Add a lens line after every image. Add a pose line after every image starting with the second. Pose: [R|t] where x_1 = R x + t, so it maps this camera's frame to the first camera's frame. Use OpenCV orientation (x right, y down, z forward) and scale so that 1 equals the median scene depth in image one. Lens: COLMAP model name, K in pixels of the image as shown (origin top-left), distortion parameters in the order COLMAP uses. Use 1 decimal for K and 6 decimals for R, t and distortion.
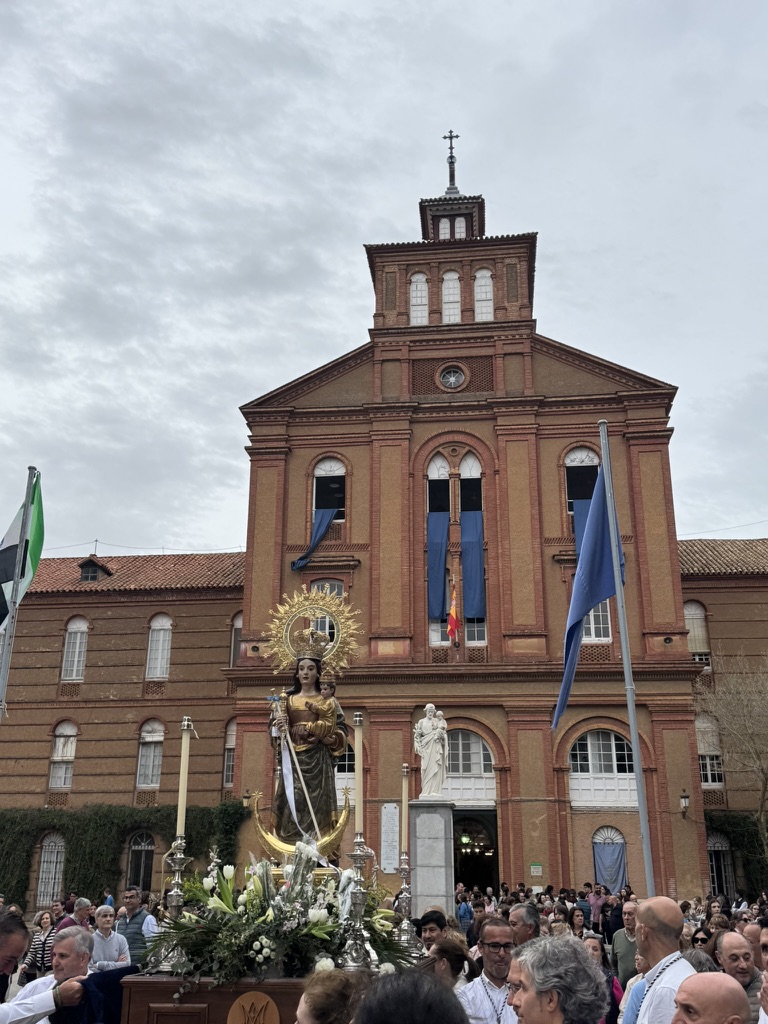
lens RADIAL K [[1031.2, 0, 384.0], [0, 1031.2, 512.0], [0, 0, 1]] dist [0.177805, -0.379613]
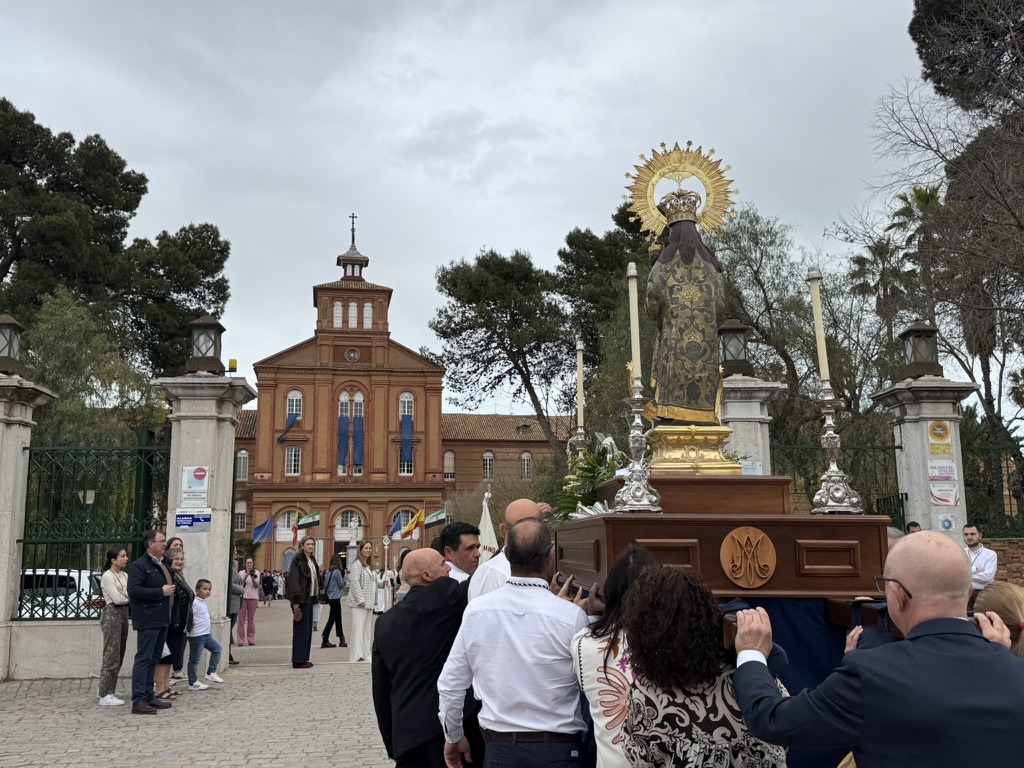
lens RADIAL K [[1034.3, 0, 508.5], [0, 1034.3, 377.9], [0, 0, 1]] dist [0.160671, -0.332655]
pose [[0.959795, 0.035366, 0.278465, -0.236869], [-0.079053, 0.985934, 0.147258, -0.444430], [-0.269341, -0.163351, 0.949090, -1.251775]]
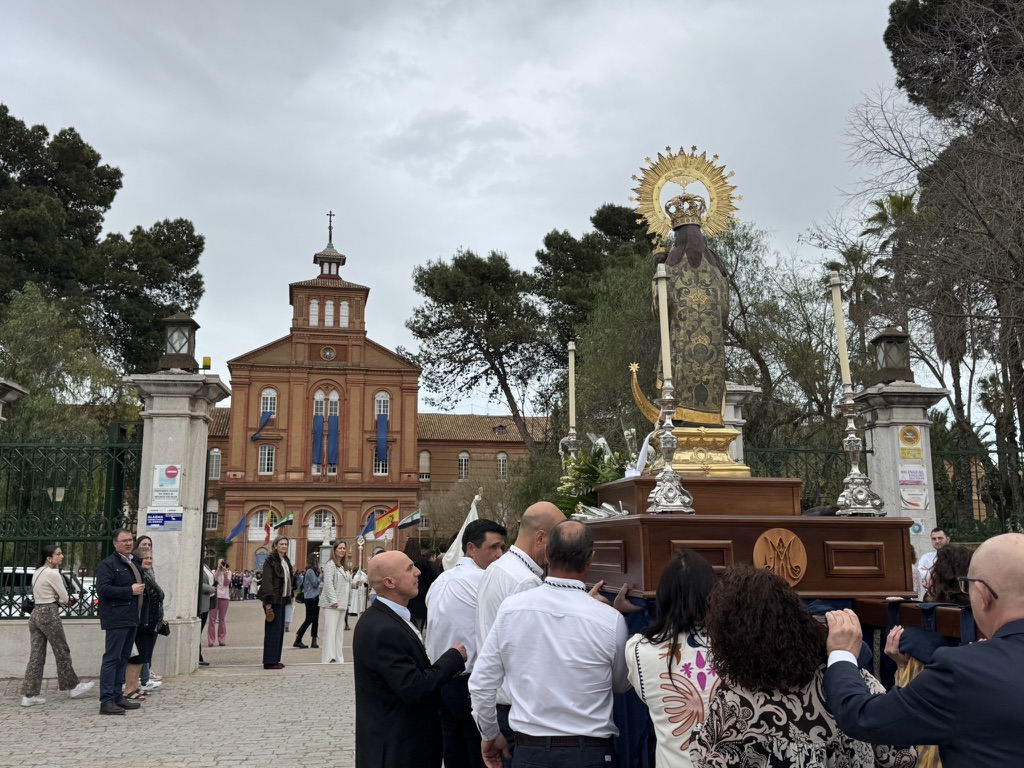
lens RADIAL K [[1034.1, 0, 513.2], [0, 1034.1, 372.4], [0, 0, 1]] dist [0.171845, -0.371649]
pose [[0.950846, 0.047982, 0.305925, -0.241052], [-0.094405, 0.985810, 0.138804, -0.444002], [-0.294924, -0.160862, 0.941883, -1.250731]]
